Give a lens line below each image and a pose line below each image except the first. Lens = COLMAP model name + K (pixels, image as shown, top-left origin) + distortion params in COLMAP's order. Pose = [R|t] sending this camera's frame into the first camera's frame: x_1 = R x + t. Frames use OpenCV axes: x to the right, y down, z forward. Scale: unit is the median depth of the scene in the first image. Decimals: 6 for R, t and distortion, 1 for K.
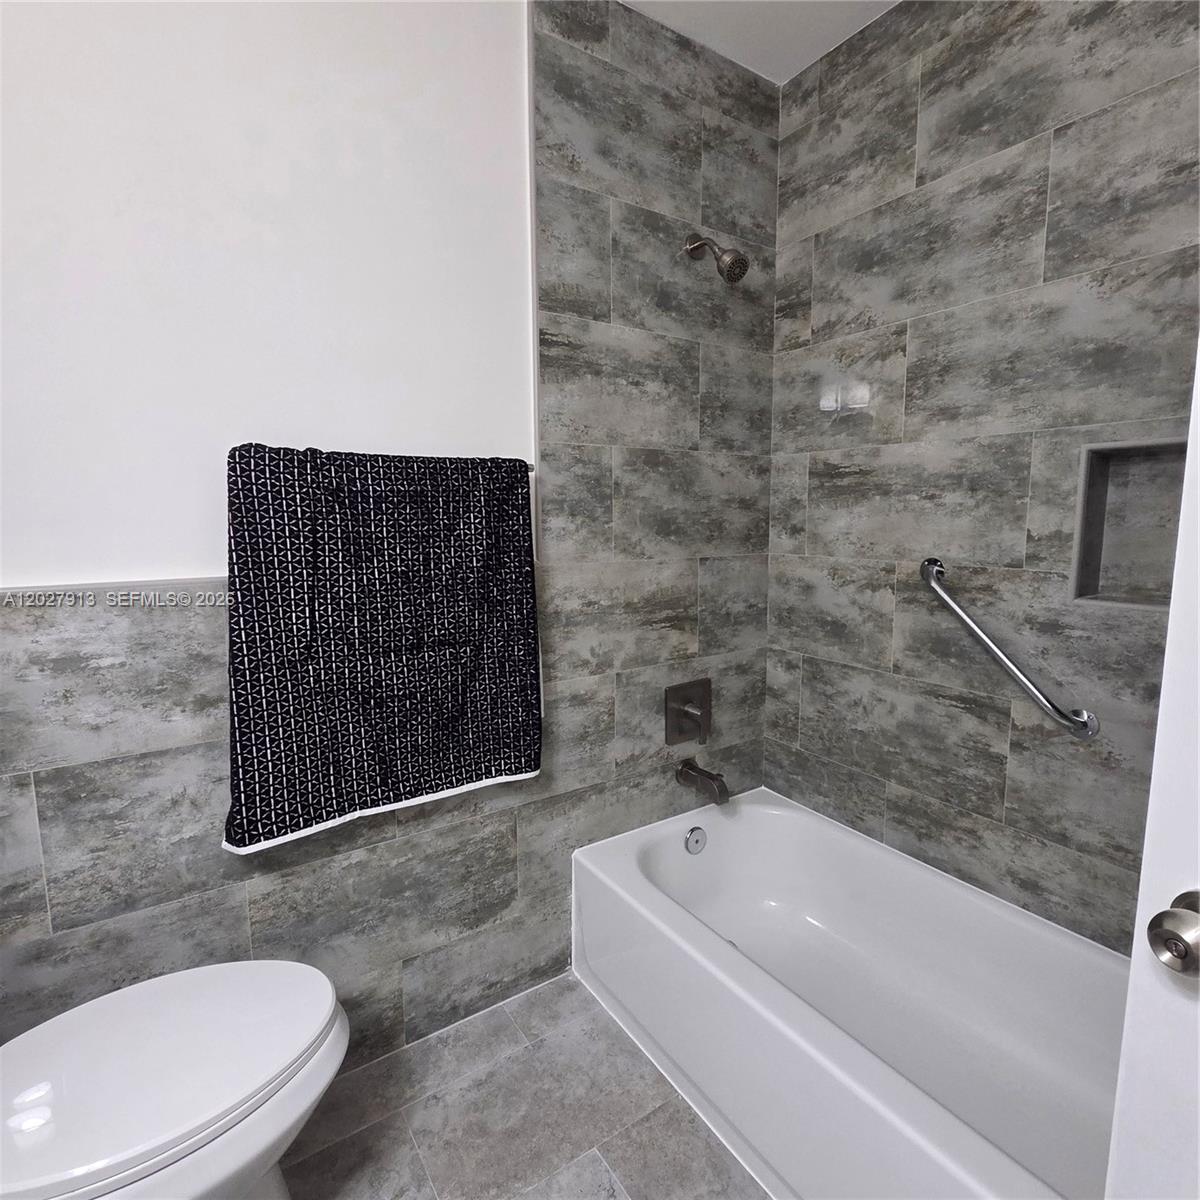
lens RADIAL K [[656.7, 0, 601.7], [0, 656.7, 597.2], [0, 0, 1]] dist [0.006035, -0.005040]
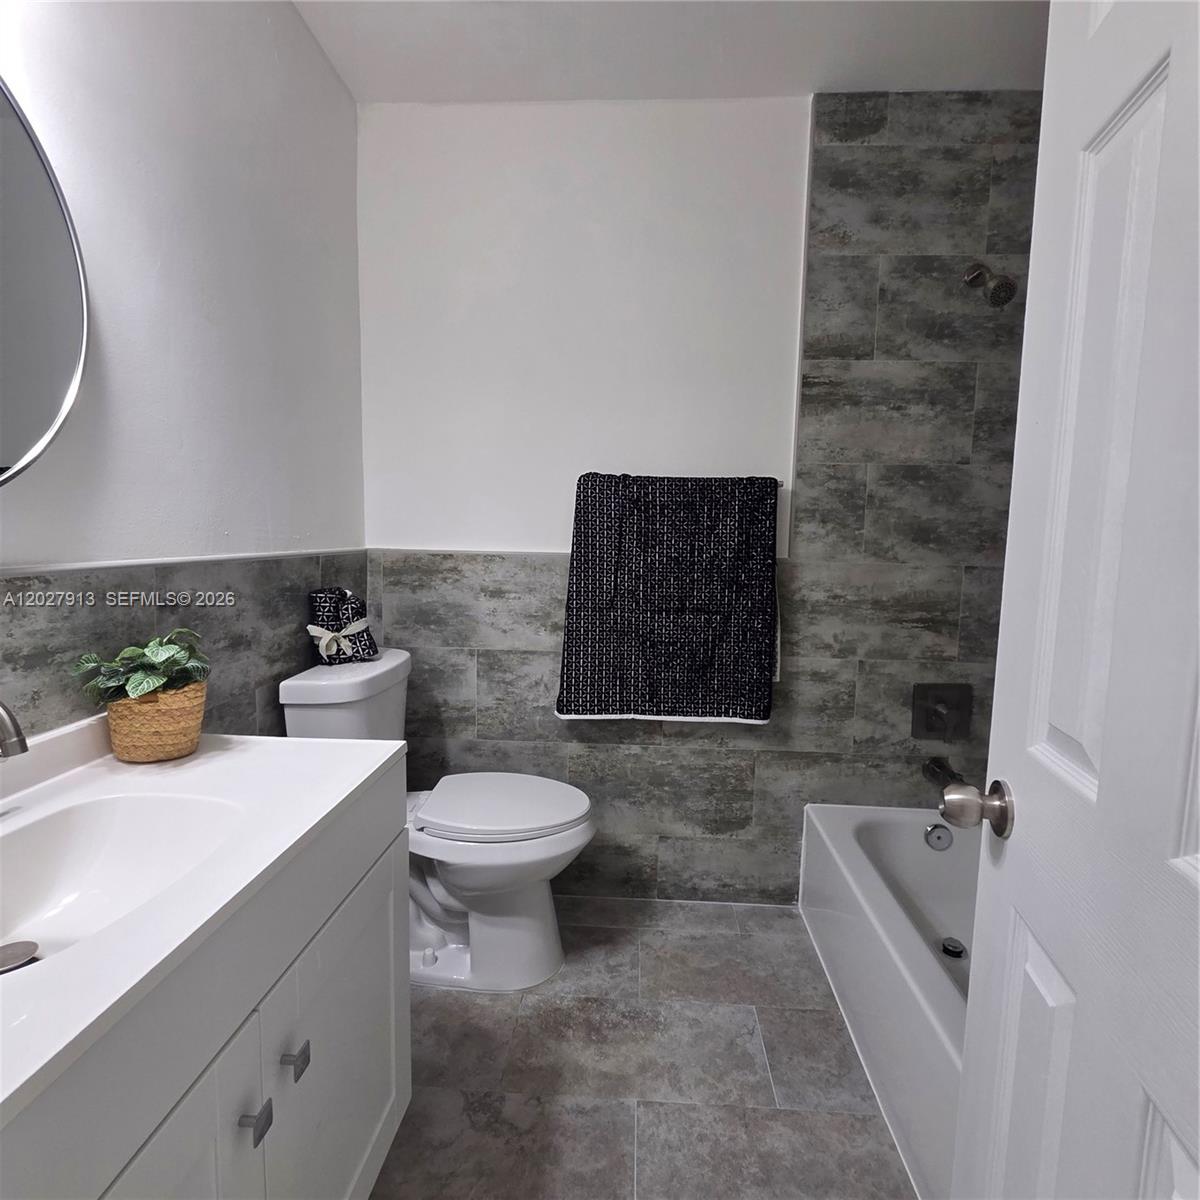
lens RADIAL K [[656.7, 0, 601.3], [0, 656.7, 601.1], [0, 0, 1]] dist [0.006035, -0.005040]
pose [[0.794064, 0.082684, -0.602184, 0.400981], [-0.101949, 0.994787, 0.002157, 0.064438], [0.599224, 0.059679, 0.798354, -0.222434]]
